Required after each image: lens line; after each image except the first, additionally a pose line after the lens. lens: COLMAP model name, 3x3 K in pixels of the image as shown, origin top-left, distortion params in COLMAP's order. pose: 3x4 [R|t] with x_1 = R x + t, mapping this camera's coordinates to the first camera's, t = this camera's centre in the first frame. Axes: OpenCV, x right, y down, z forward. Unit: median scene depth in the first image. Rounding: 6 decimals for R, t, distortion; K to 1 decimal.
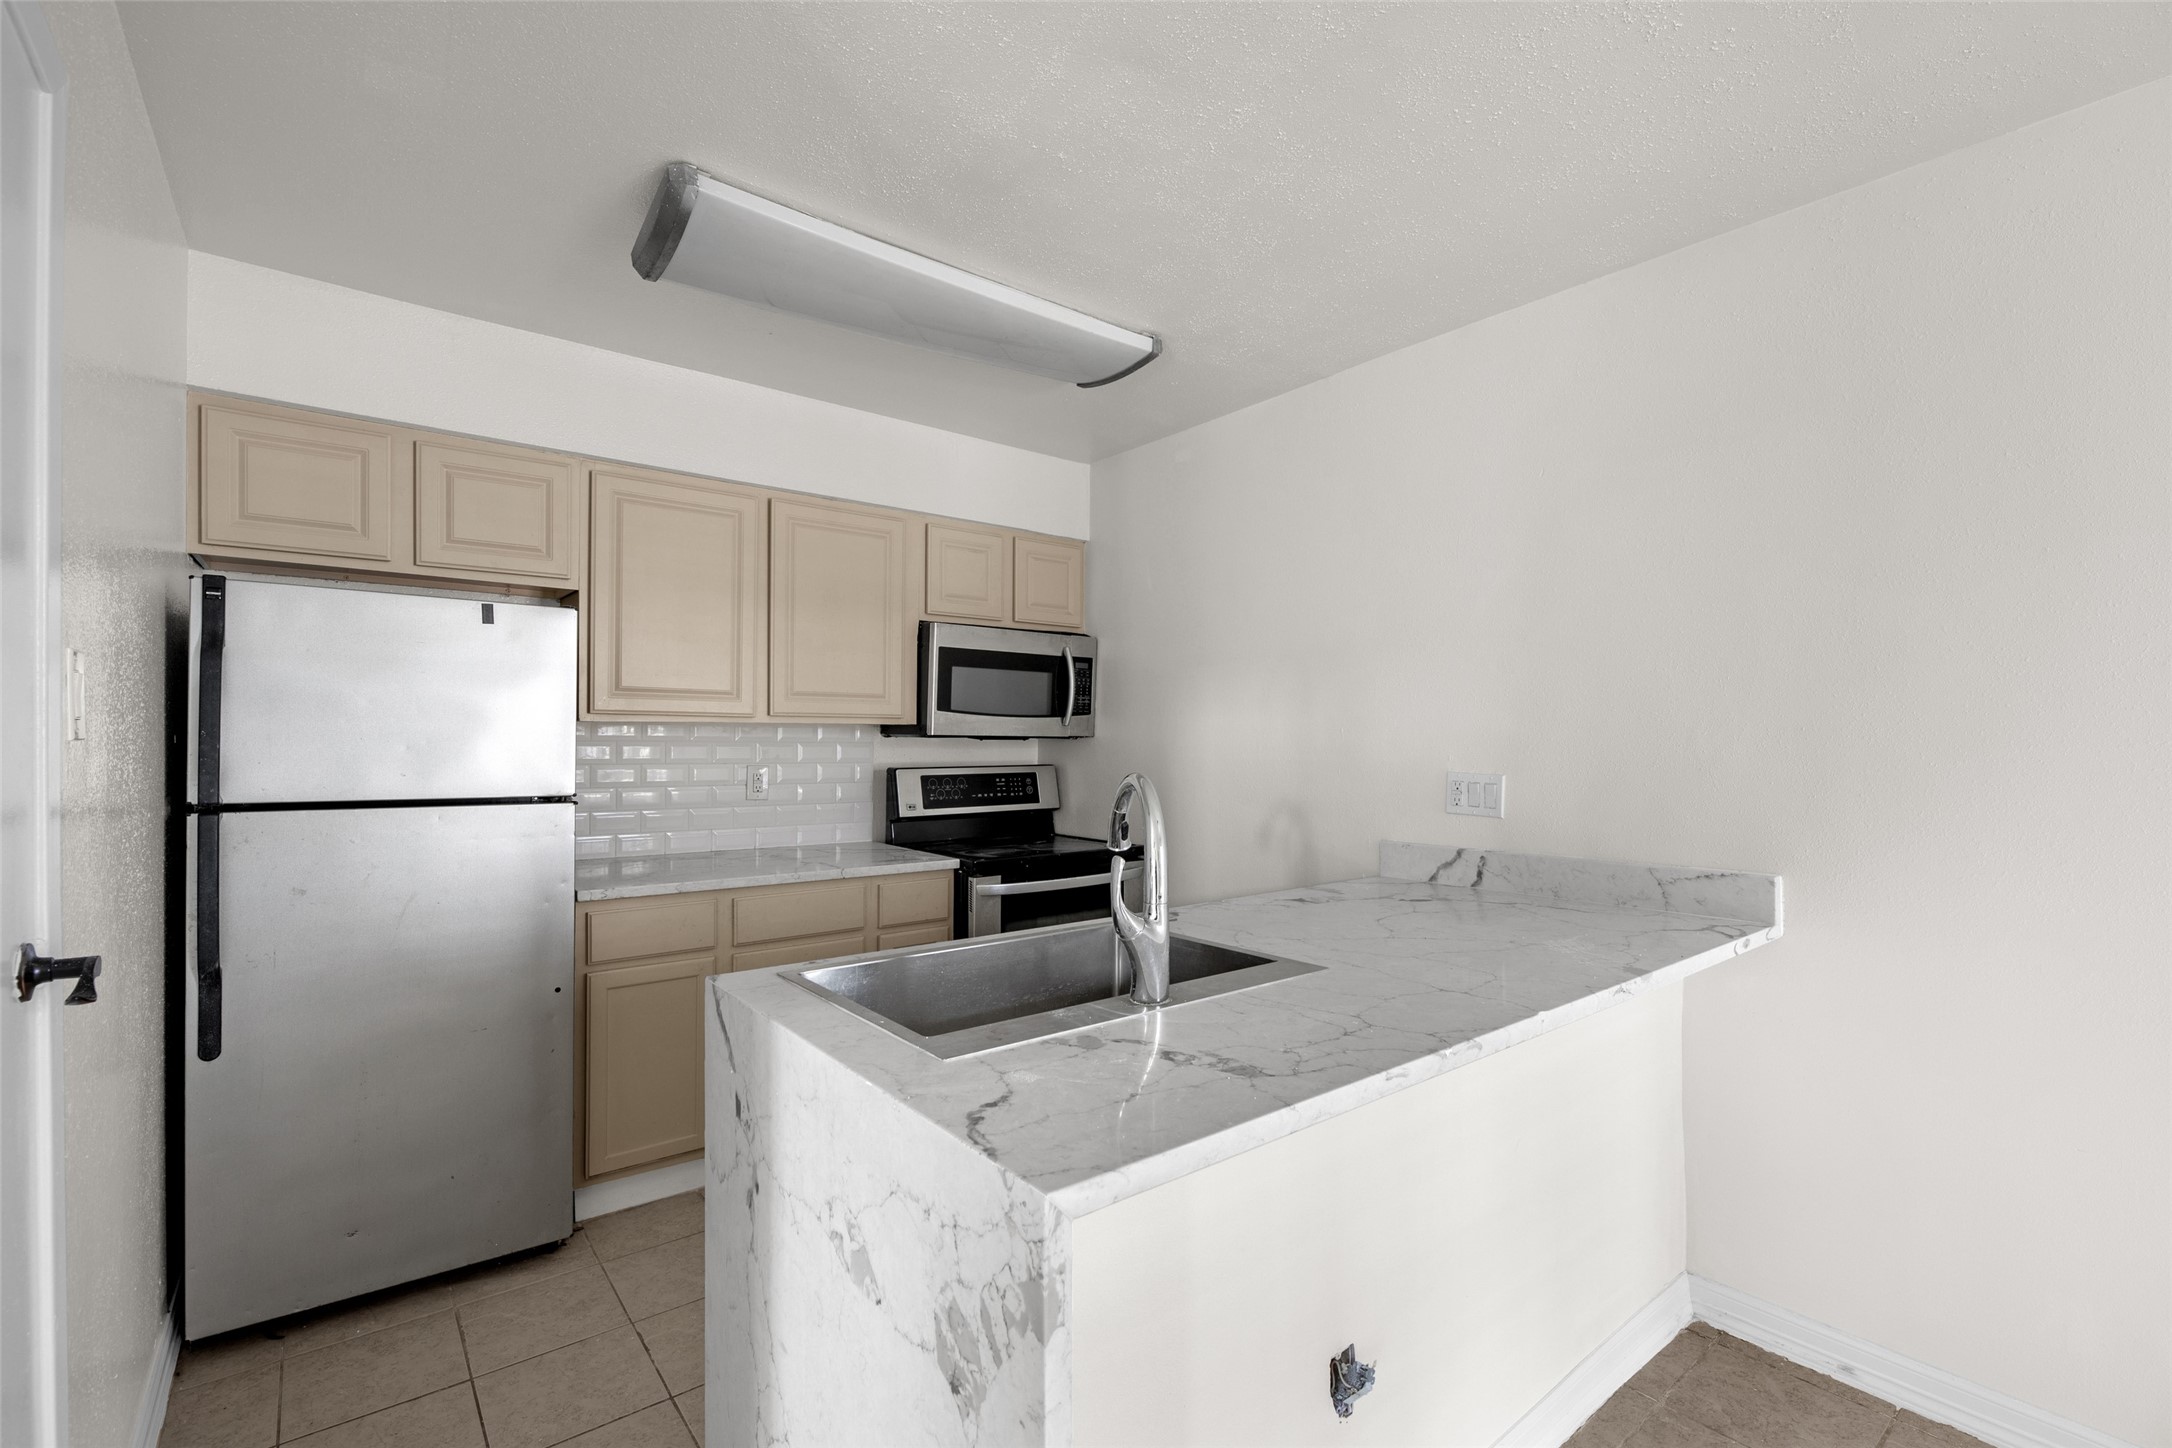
lens RADIAL K [[937.1, 0, 1088.5], [0, 937.1, 739.6], [0, 0, 1]] dist [-0.000655, -0.001893]
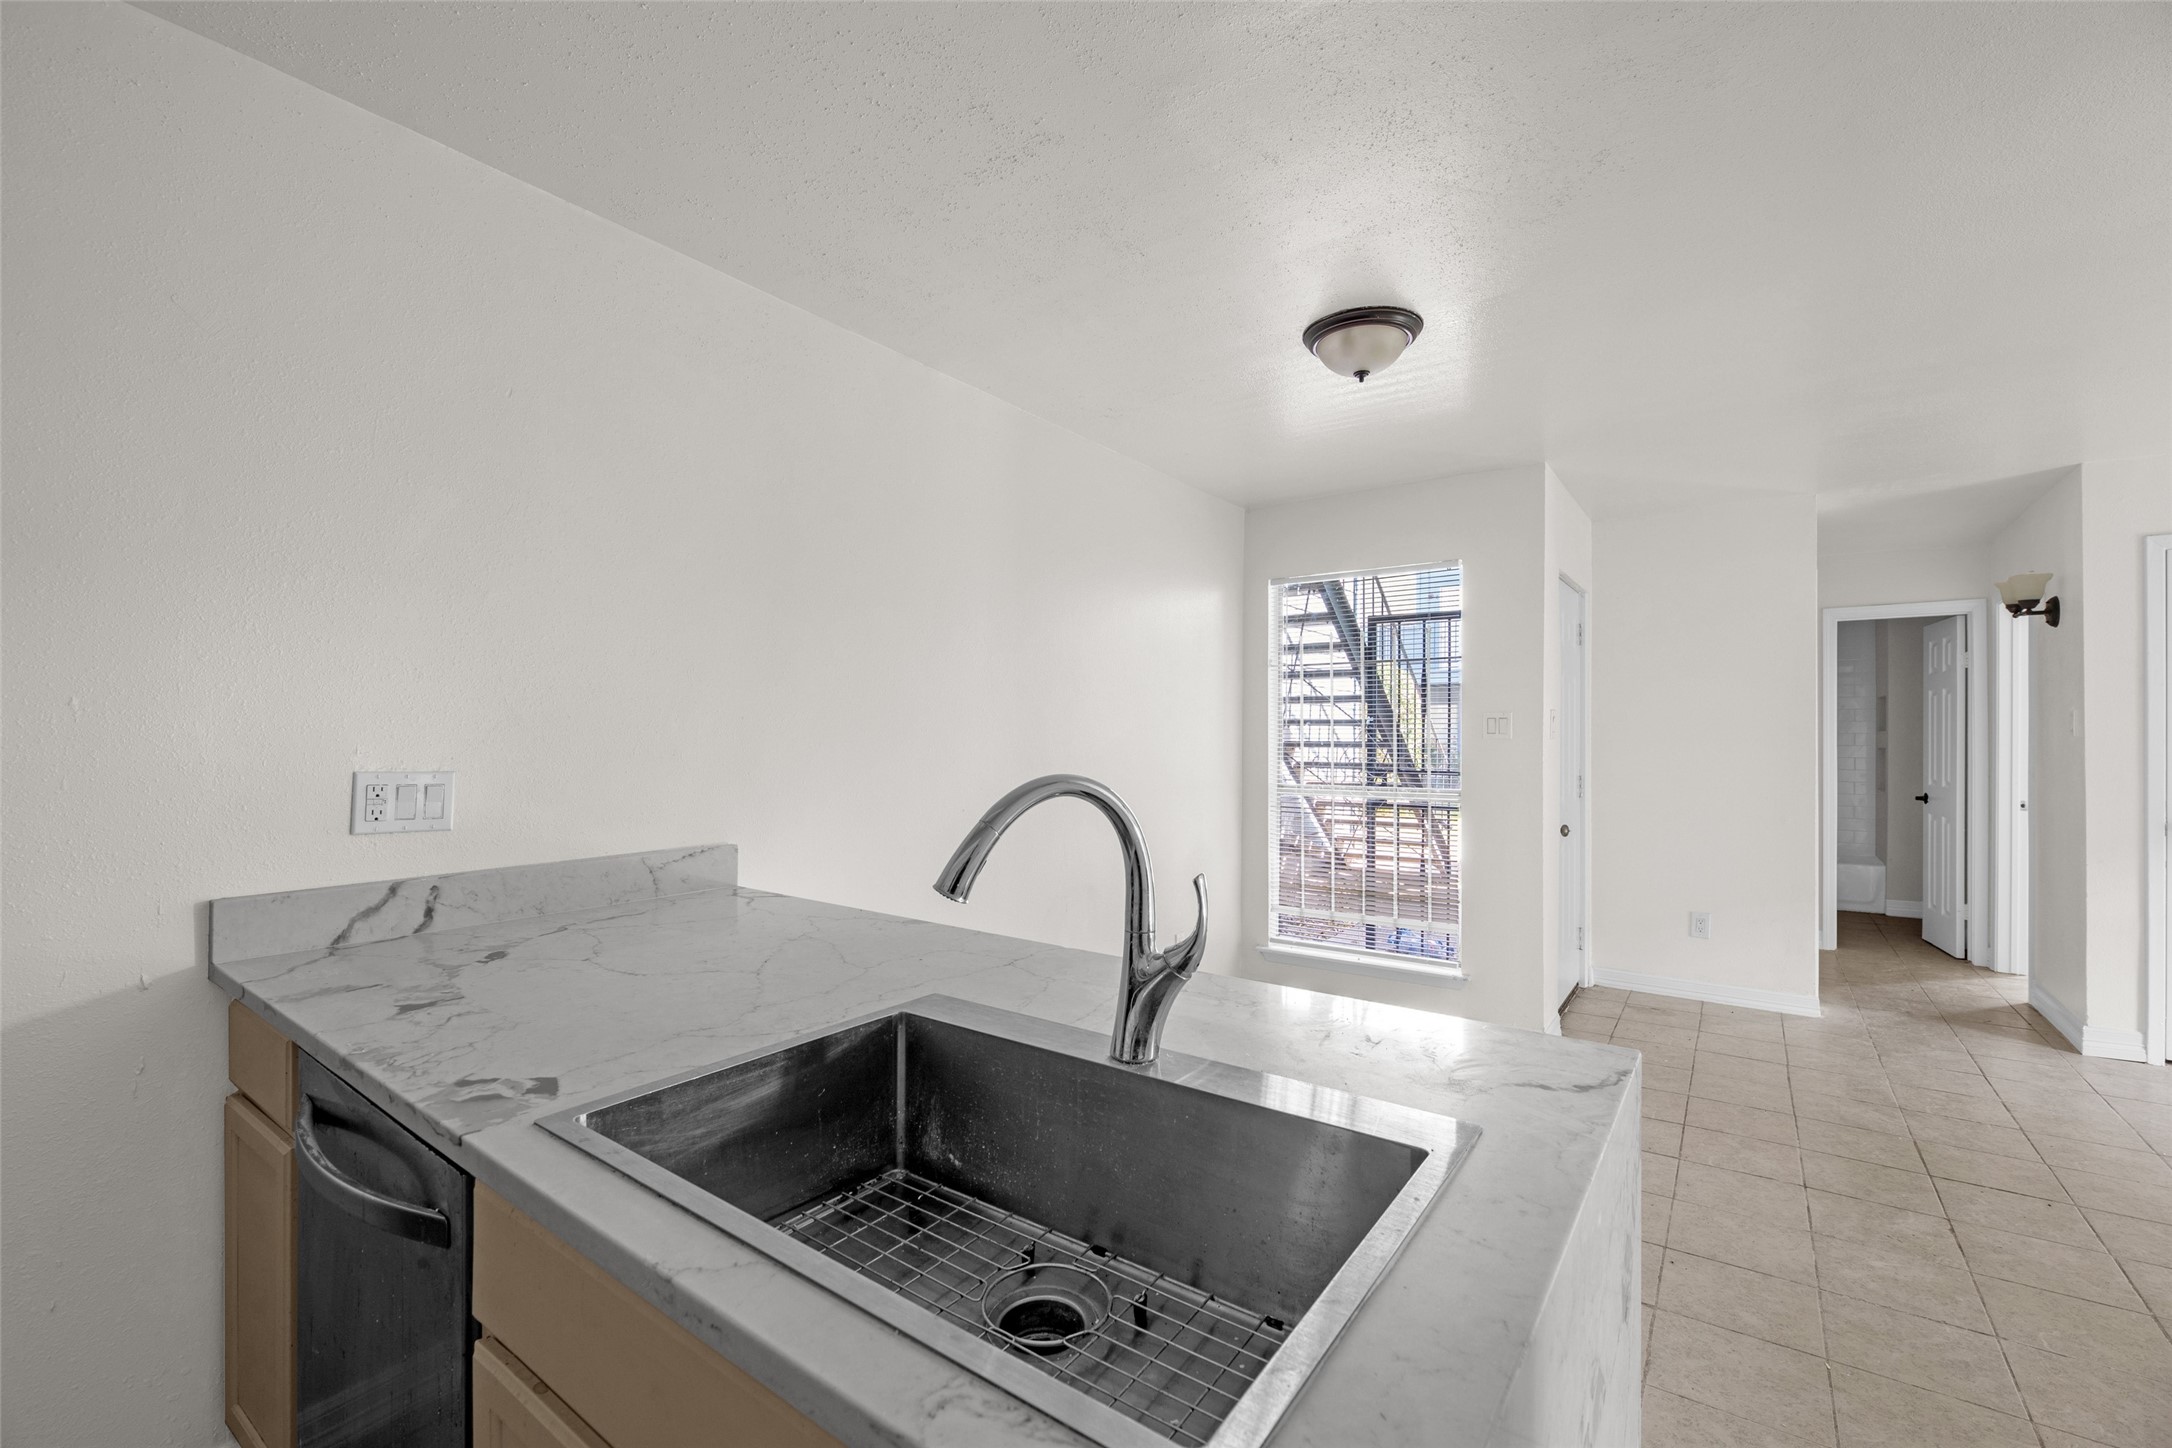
lens RADIAL K [[937.1, 0, 1063.9], [0, 937.1, 726.6], [0, 0, 1]] dist [-0.000655, -0.001893]
pose [[-0.257955, 0.002271, 0.966154, -0.381633], [-0.008515, 0.999953, -0.004624, 0.002929], [-0.966119, -0.009420, -0.257924, 0.709367]]
